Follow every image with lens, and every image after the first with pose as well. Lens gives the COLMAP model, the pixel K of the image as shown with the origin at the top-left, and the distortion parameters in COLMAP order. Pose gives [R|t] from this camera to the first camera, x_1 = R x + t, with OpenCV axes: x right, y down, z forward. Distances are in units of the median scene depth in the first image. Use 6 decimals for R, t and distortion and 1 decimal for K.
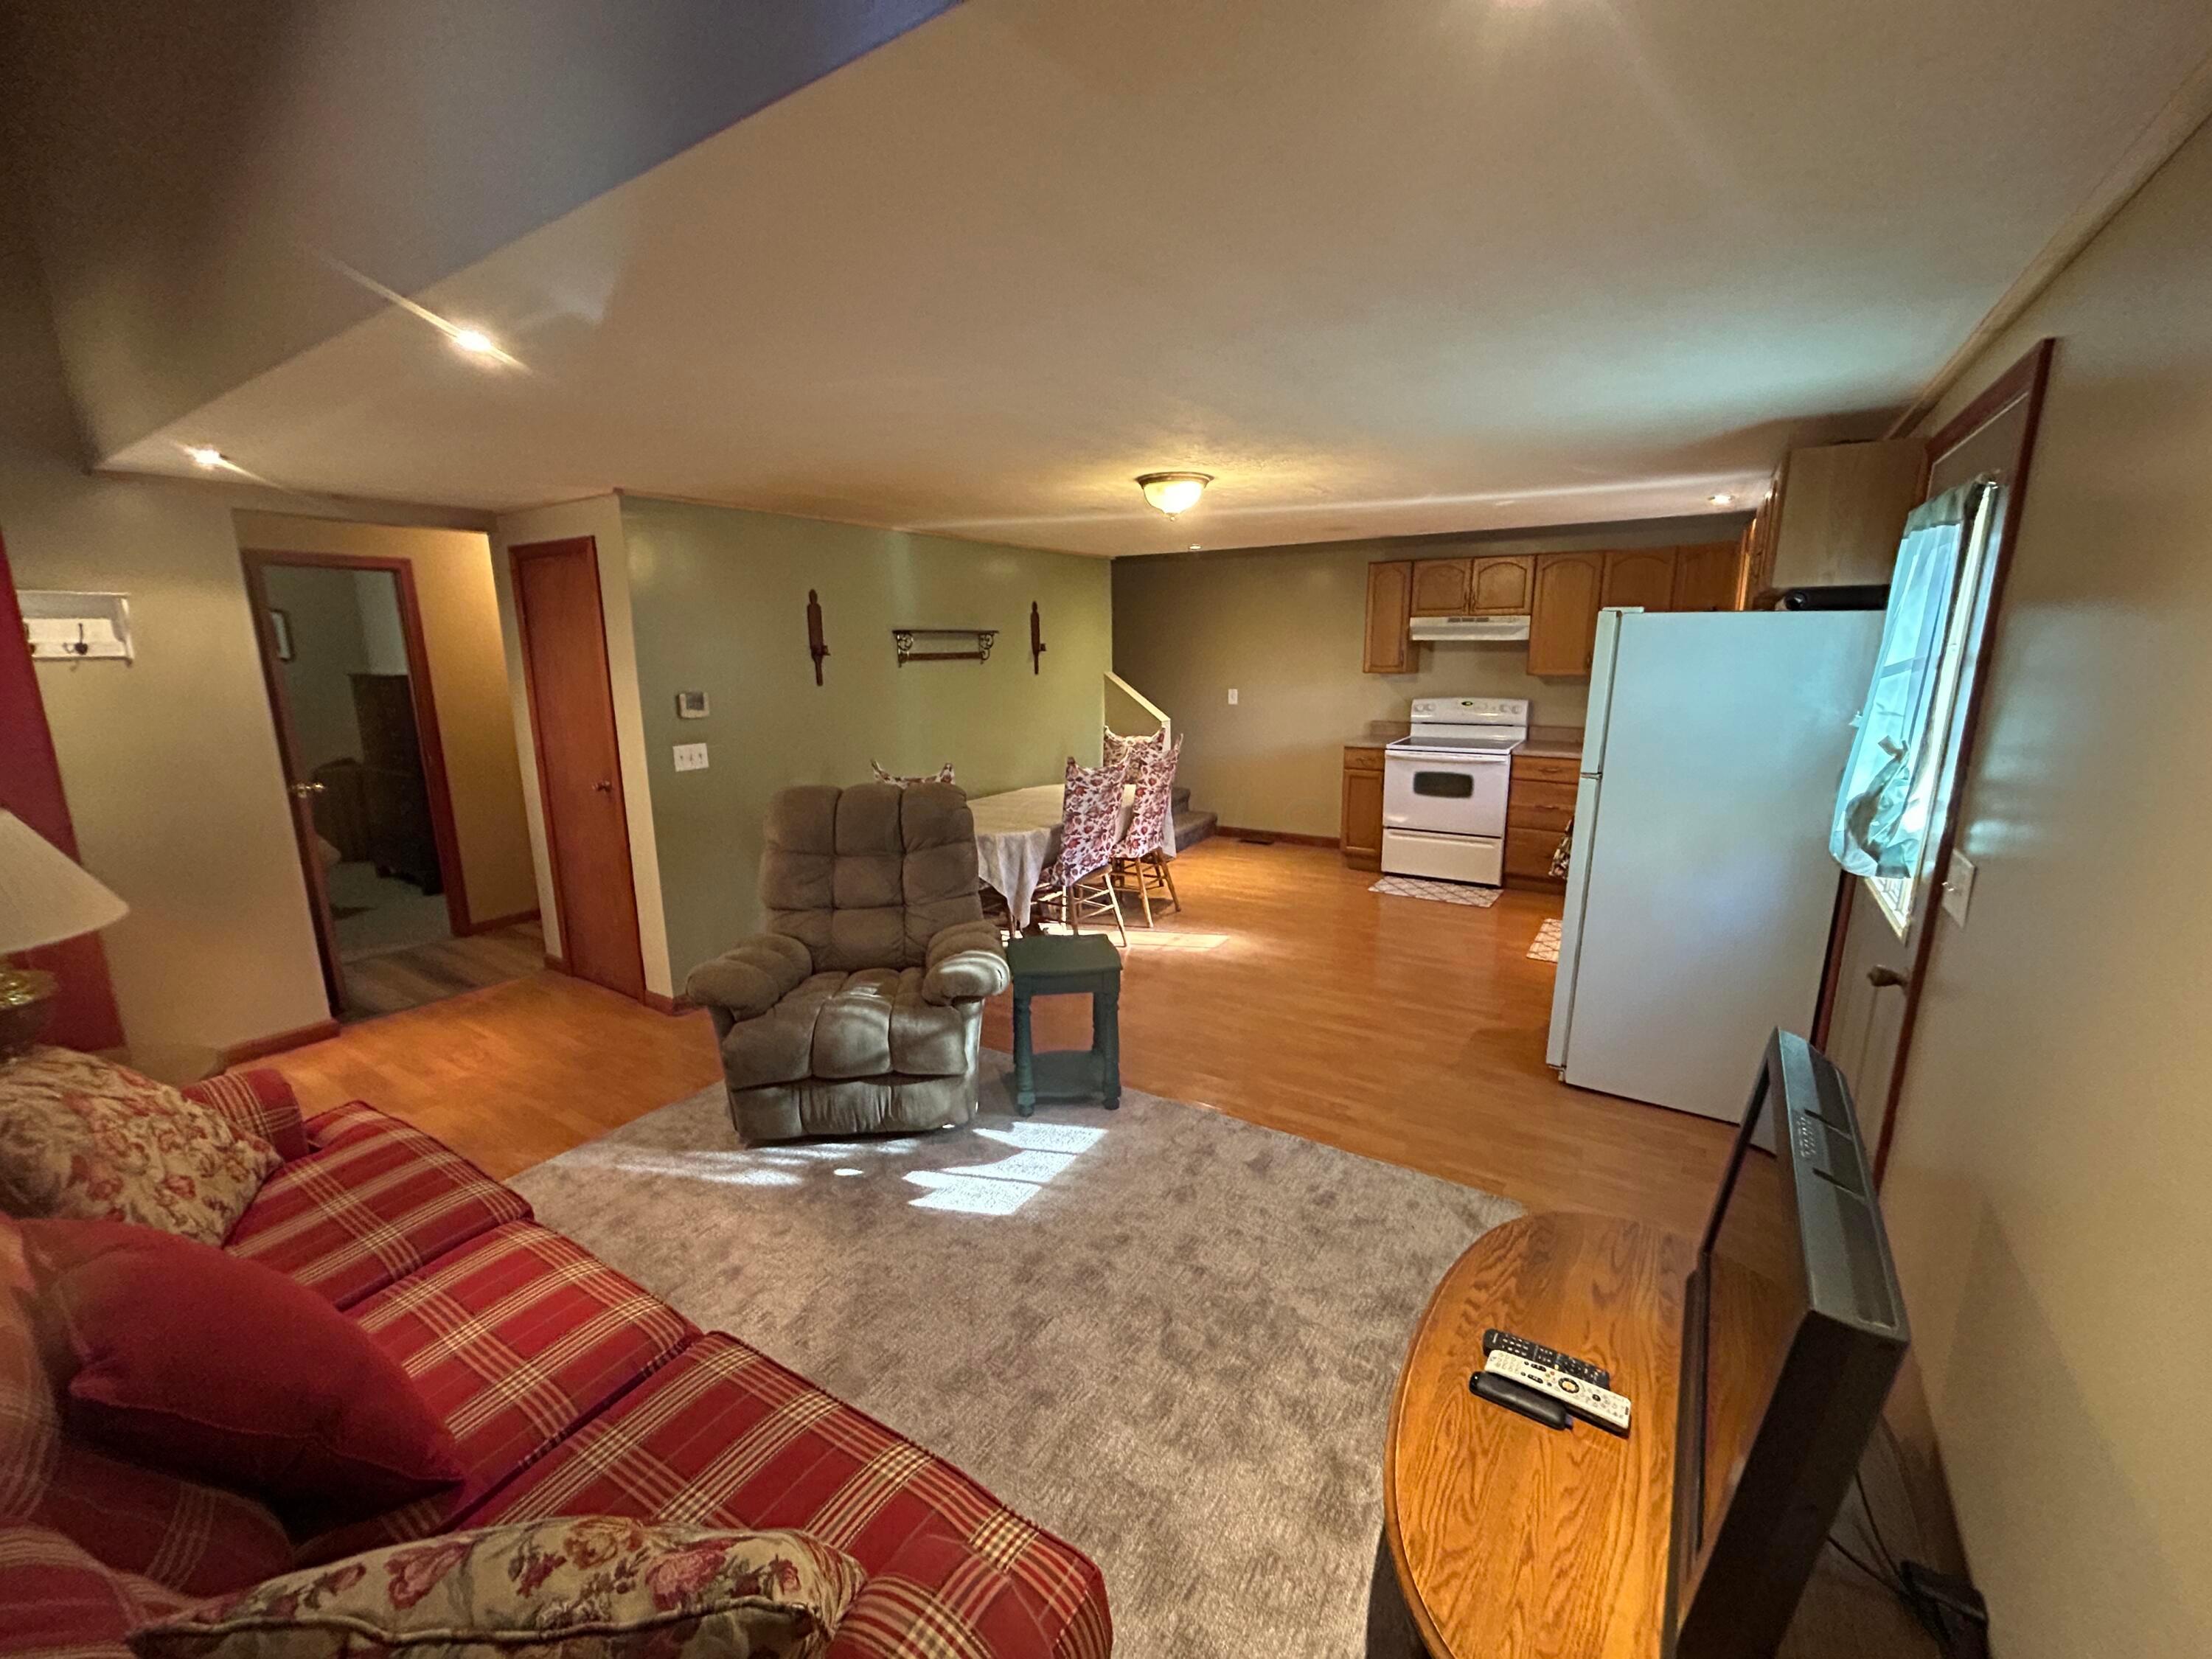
lens RADIAL K [[894.1, 0, 1113.6], [0, 894.1, 840.3], [0, 0, 1]] dist [-0.005995, 0.002181]
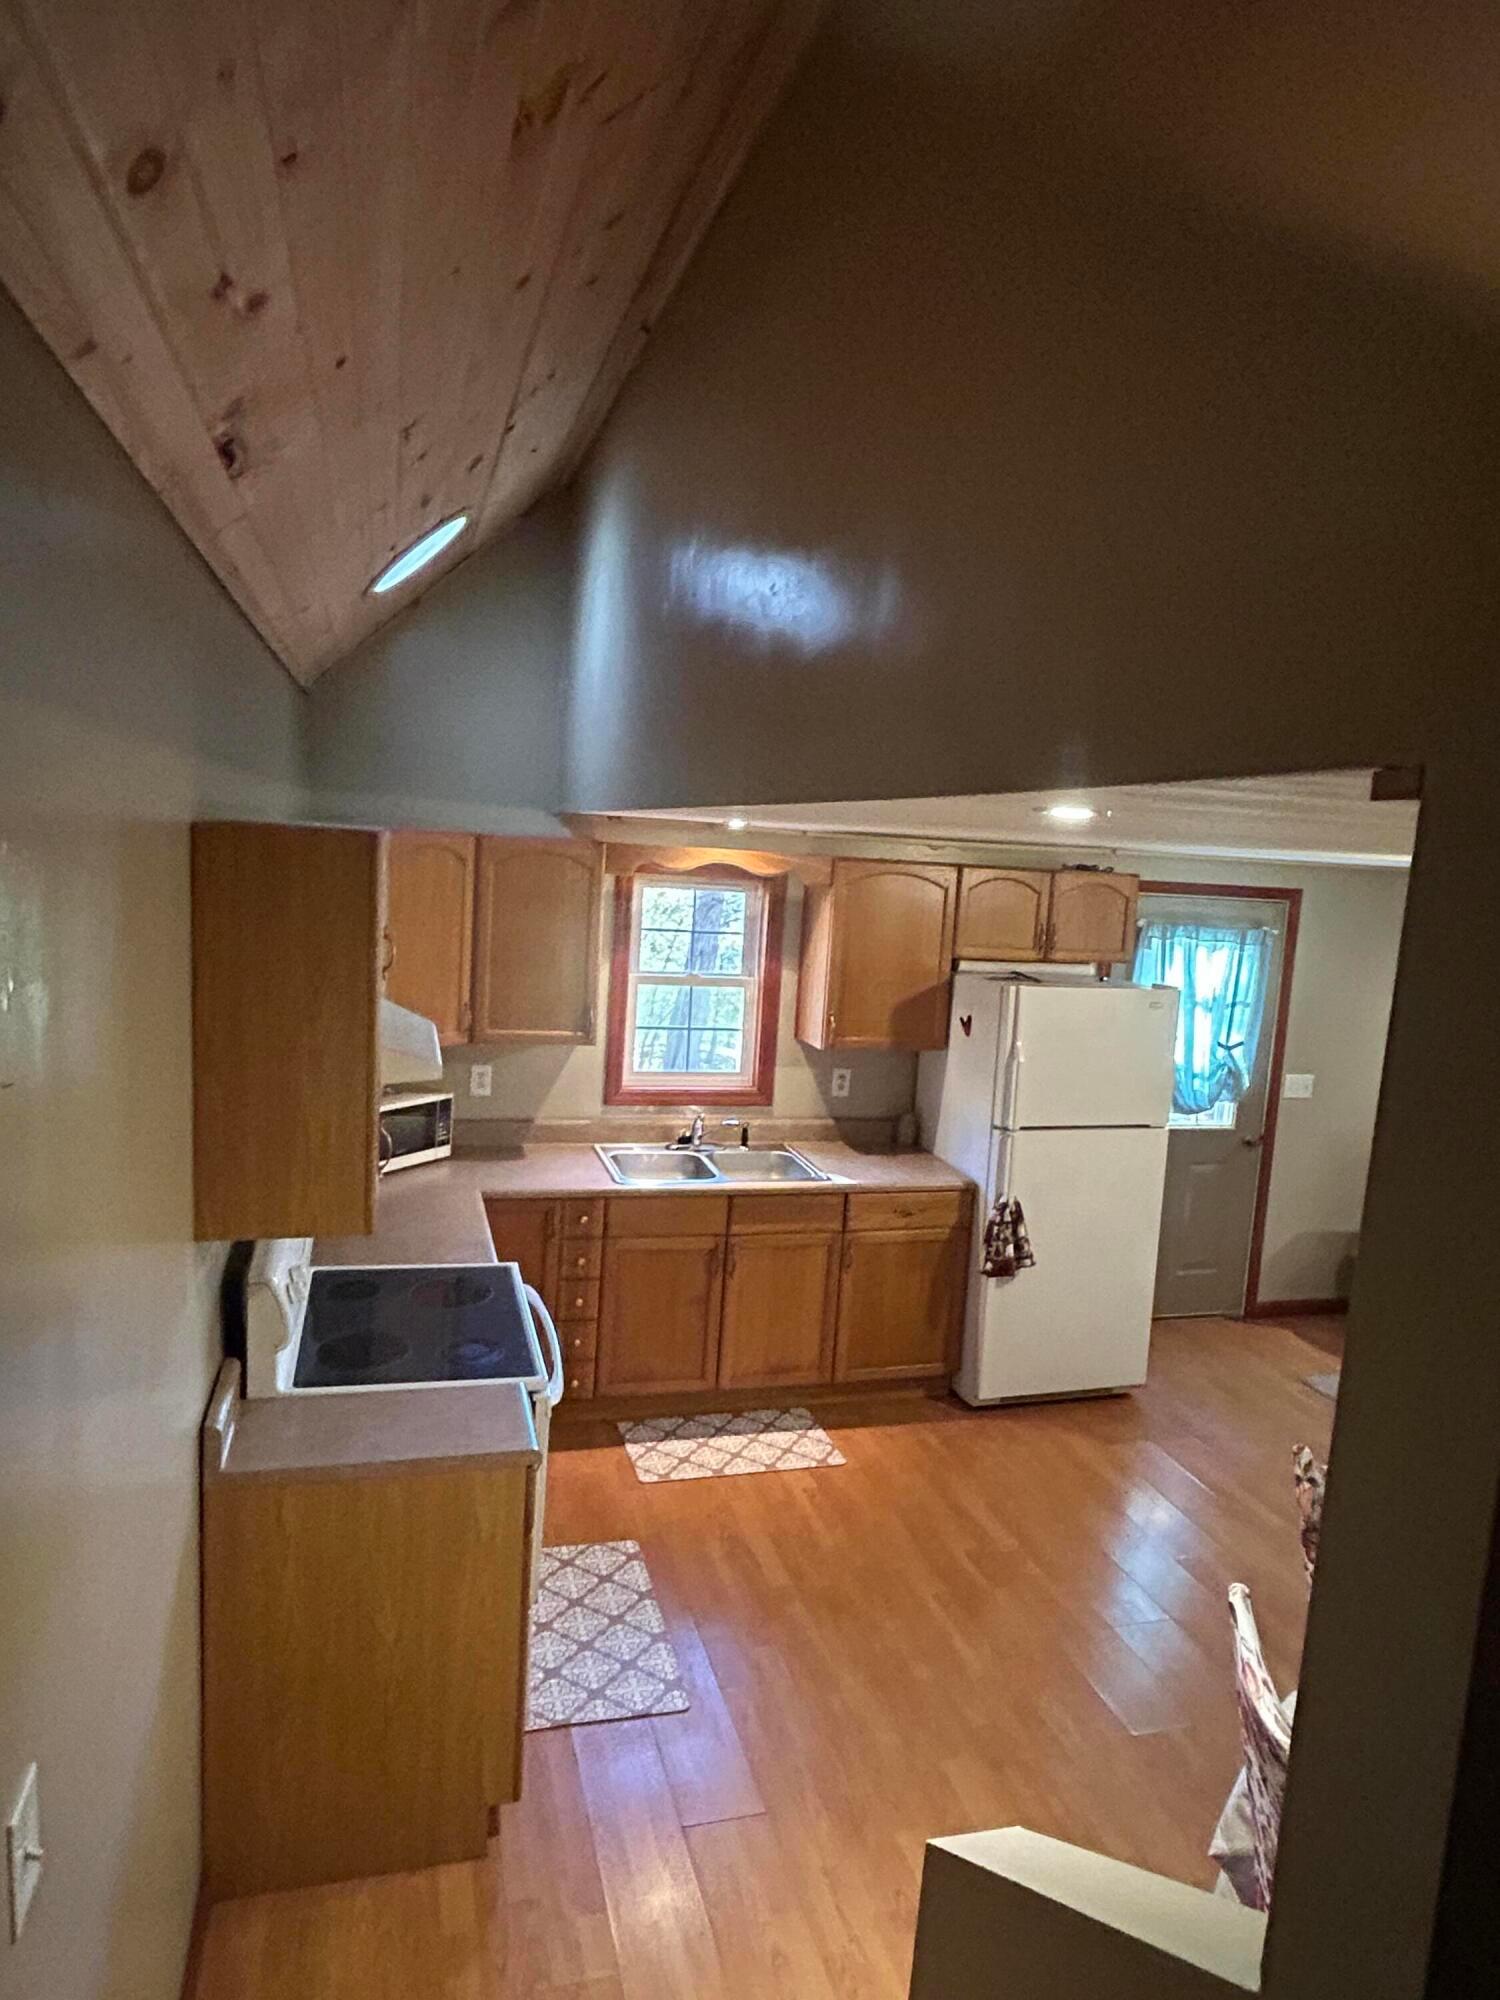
lens RADIAL K [[1243.8, 0, 737.1], [0, 1243.8, 996.7], [0, 0, 1]] dist [0.004923, -0.017531]
pose [[-0.753623, -0.122821, 0.645731, -0.041657], [0.089043, 0.954256, 0.285424, -0.406207], [-0.651248, 0.272600, -0.708212, 1.343122]]
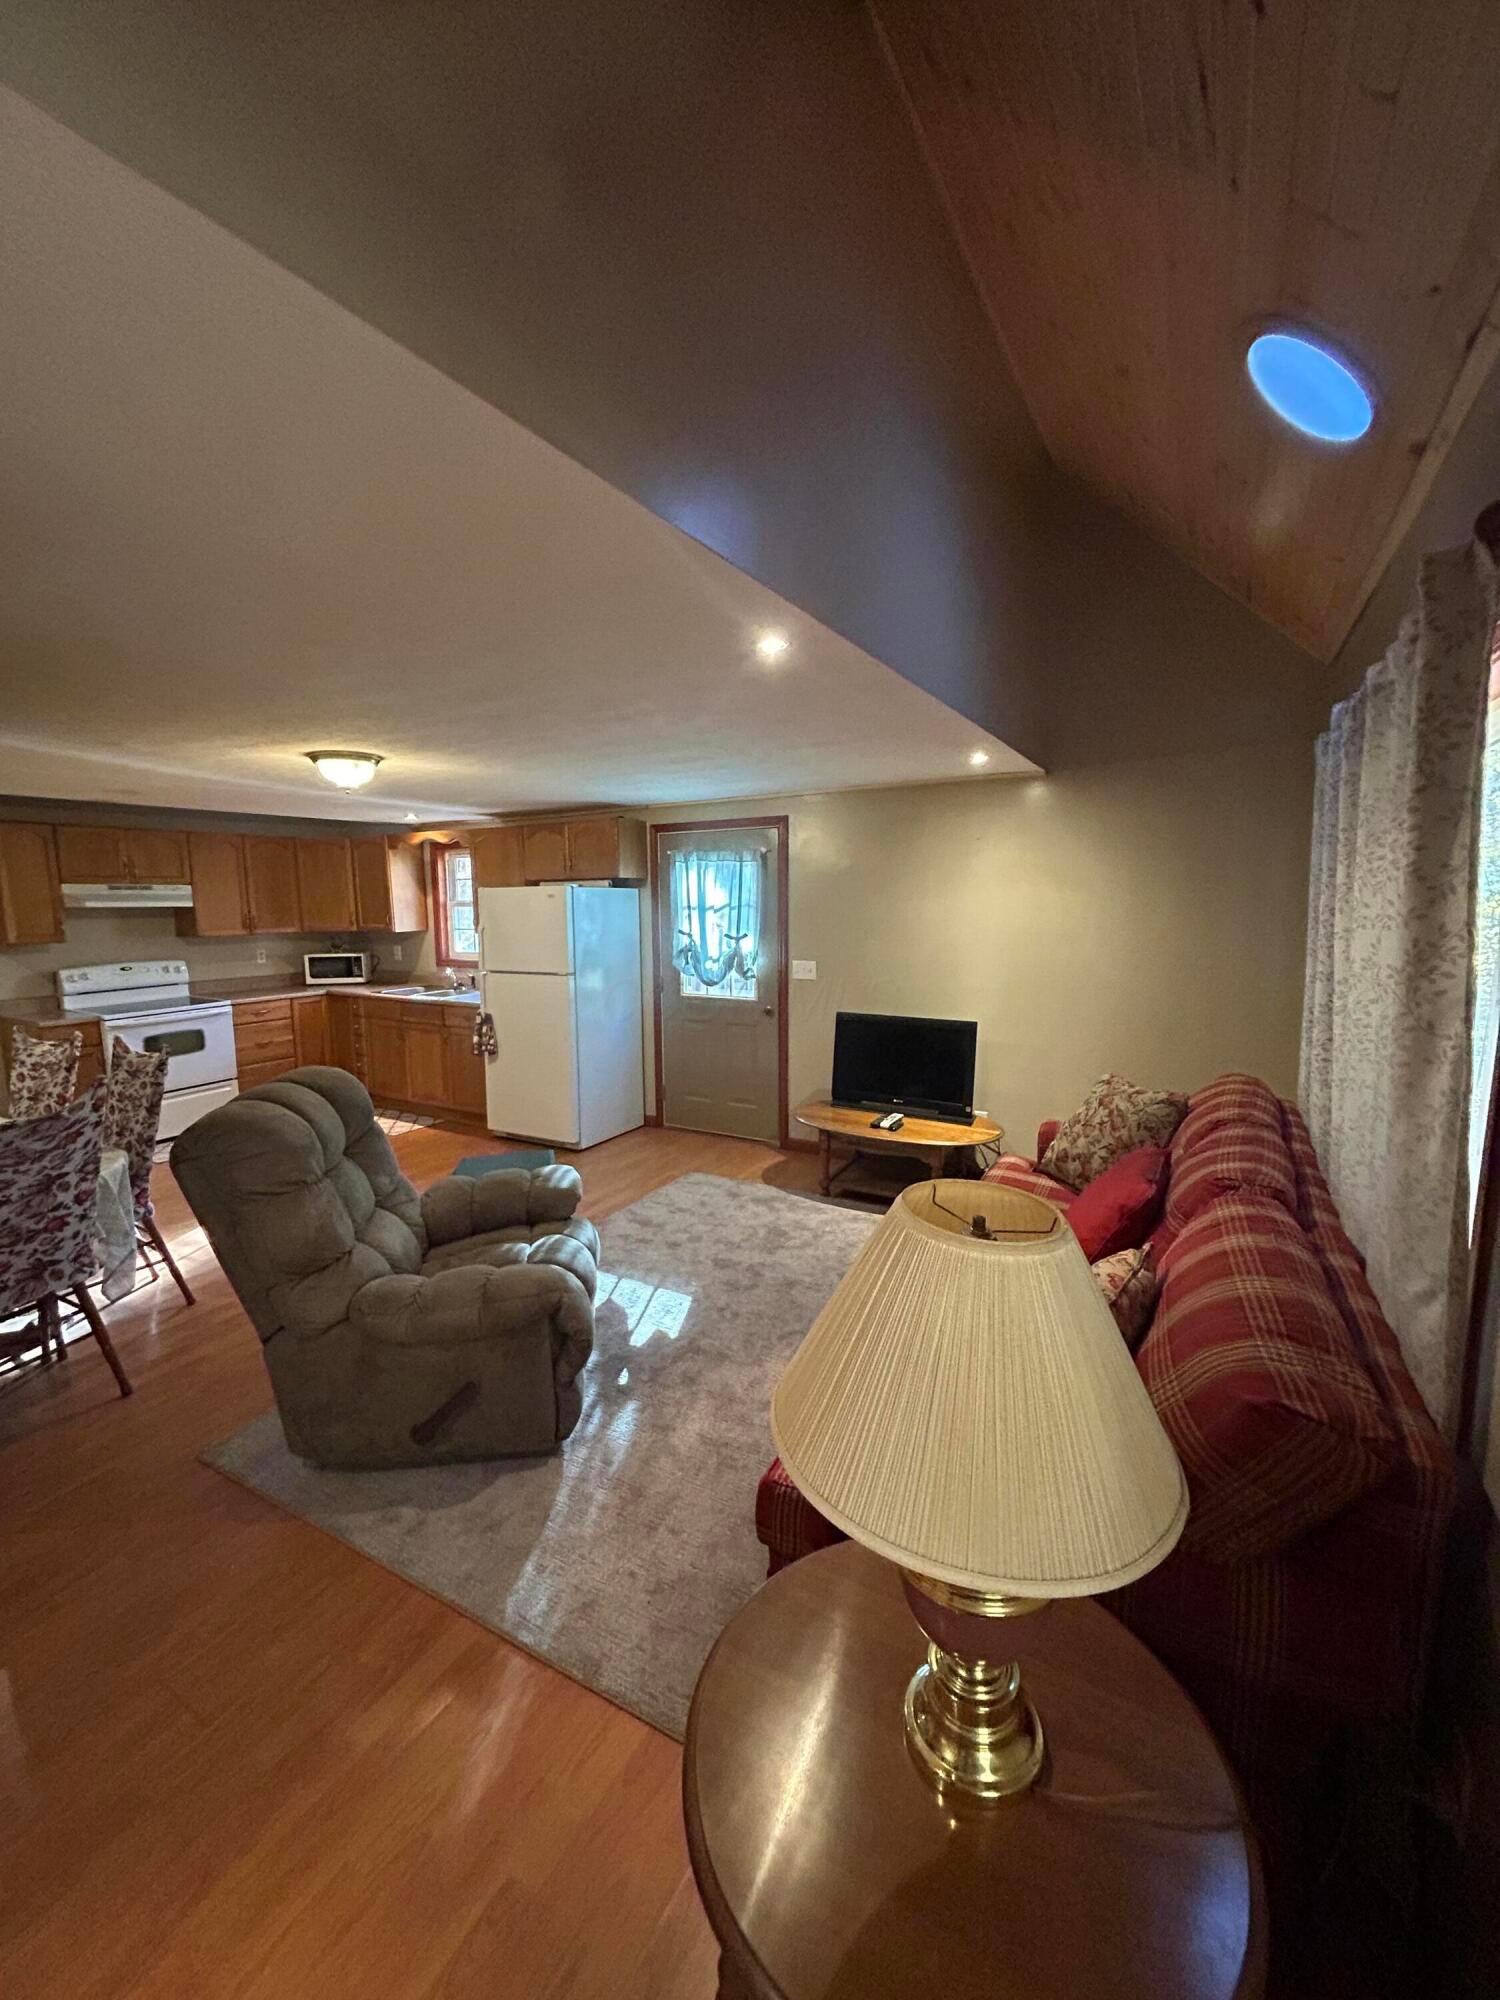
lens RADIAL K [[808.4, 0, 752.2], [0, 808.4, 995.6], [0, 0, 1]] dist [-0.005995, 0.002181]
pose [[-0.052086, -0.117335, 0.991726, -0.608132], [0.230715, 0.964794, 0.126266, -0.083262], [-0.971626, 0.235383, -0.023181, 0.374807]]
